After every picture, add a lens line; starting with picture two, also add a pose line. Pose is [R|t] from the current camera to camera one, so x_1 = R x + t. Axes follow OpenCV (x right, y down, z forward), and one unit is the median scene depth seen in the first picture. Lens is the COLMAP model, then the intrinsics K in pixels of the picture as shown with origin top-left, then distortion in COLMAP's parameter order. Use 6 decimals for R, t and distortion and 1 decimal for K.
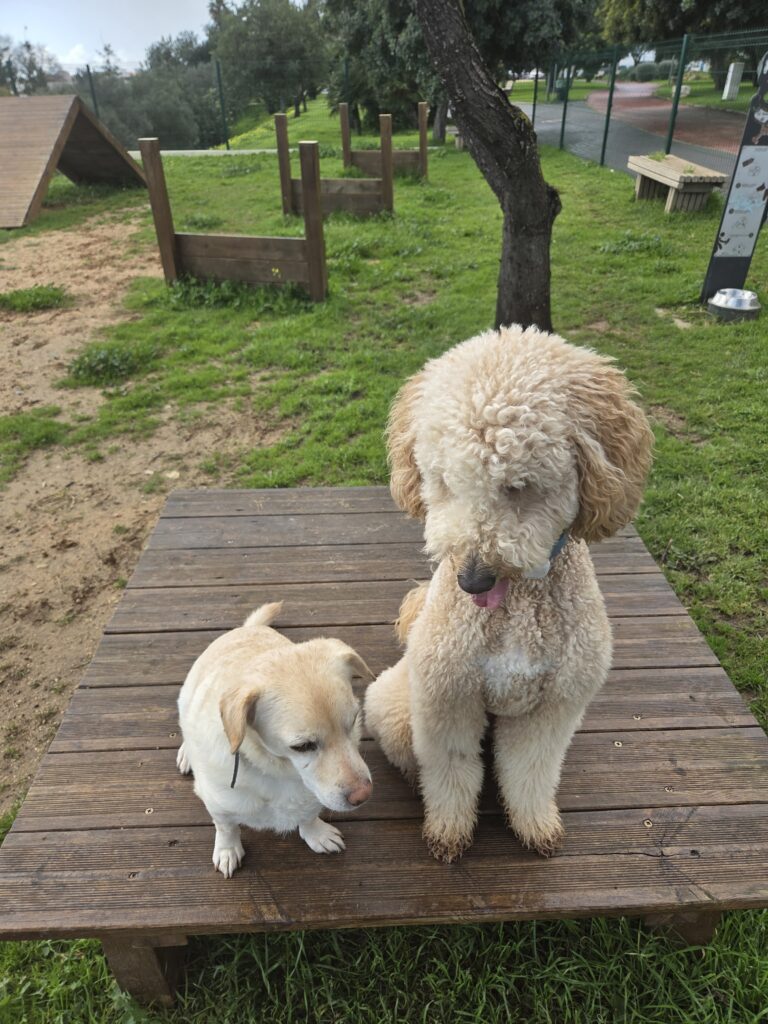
lens RADIAL K [[682.9, 0, 385.4], [0, 682.9, 509.3], [0, 0, 1]] dist [-0.003366, -0.001186]
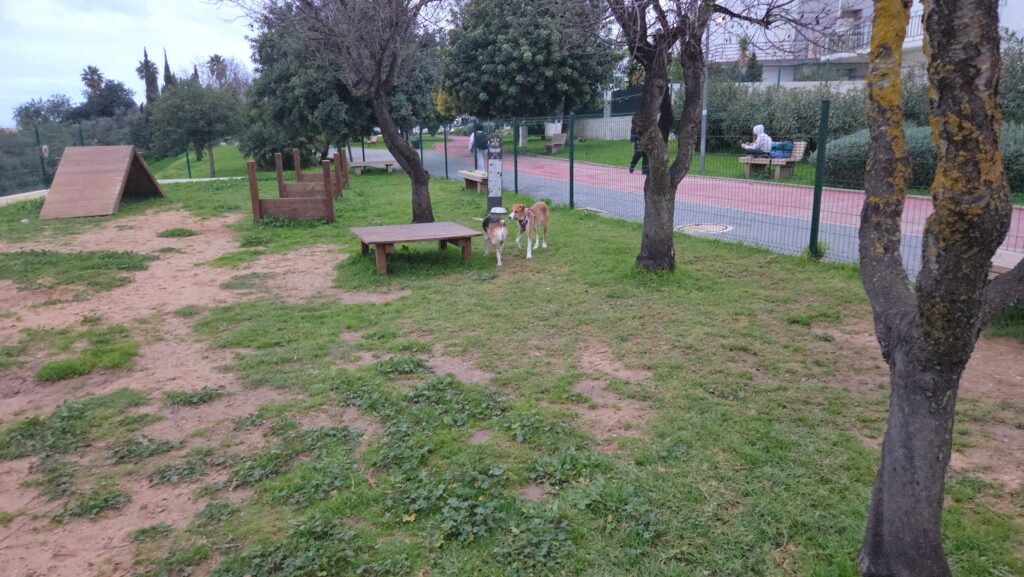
lens RADIAL K [[701.8, 0, 511.9], [0, 701.8, 288.1], [0, 0, 1]] dist [-0.006694, -0.001535]
pose [[0.936804, -0.073302, 0.342089, -0.074809], [0.184603, 0.934172, -0.305360, 0.154278], [-0.297187, 0.349213, 0.888668, -0.253281]]
